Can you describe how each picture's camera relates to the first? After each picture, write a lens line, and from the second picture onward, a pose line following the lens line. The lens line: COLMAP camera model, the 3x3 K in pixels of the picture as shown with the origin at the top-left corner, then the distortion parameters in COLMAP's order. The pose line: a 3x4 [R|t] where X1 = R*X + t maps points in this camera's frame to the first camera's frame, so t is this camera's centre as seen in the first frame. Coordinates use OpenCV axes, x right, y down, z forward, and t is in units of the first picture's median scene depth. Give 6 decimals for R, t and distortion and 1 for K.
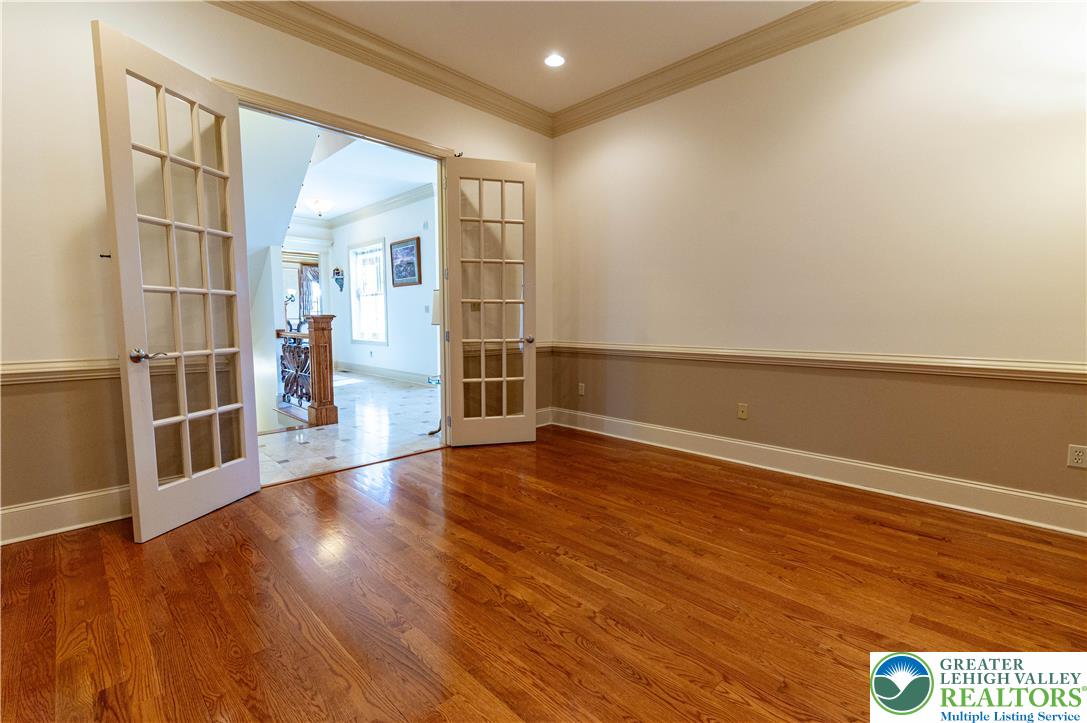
lens RADIAL K [[470.7, 0, 547.9], [0, 470.7, 356.4], [0, 0, 1]] dist [0.002795, 0.000106]
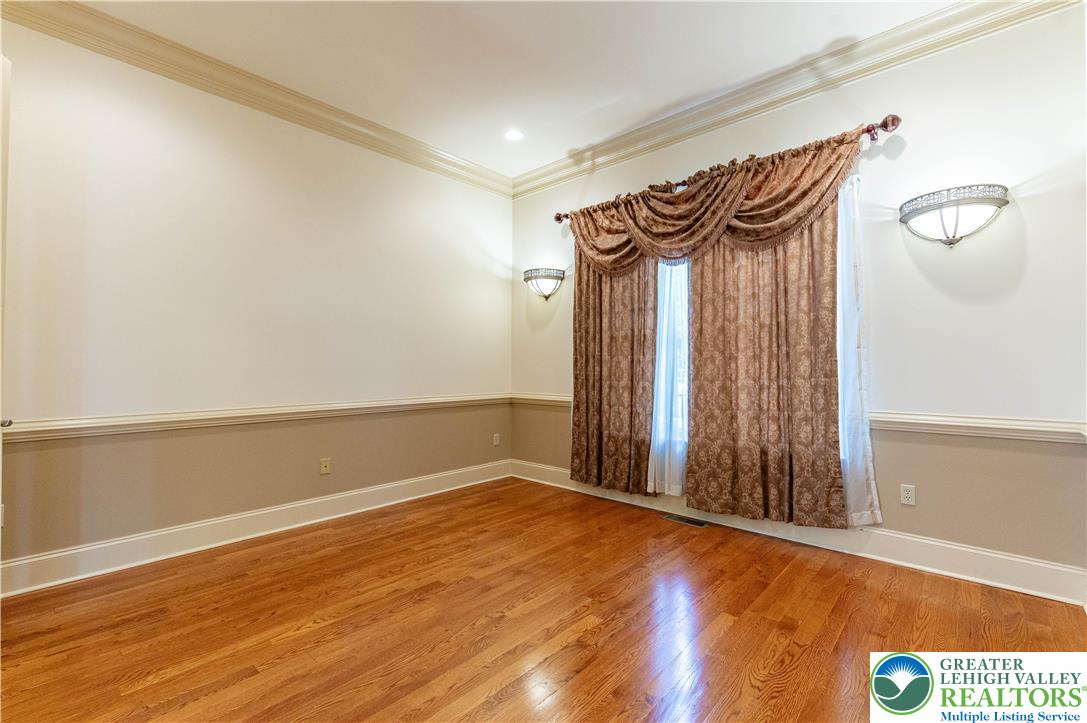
lens RADIAL K [[470.7, 0, 548.2], [0, 470.7, 364.7], [0, 0, 1]] dist [0.002795, 0.000106]
pose [[-0.048871, 0.014151, 0.998705, -0.681029], [0.083527, 0.996455, -0.010032, -0.051623], [-0.995306, 0.082928, -0.049880, 0.657597]]
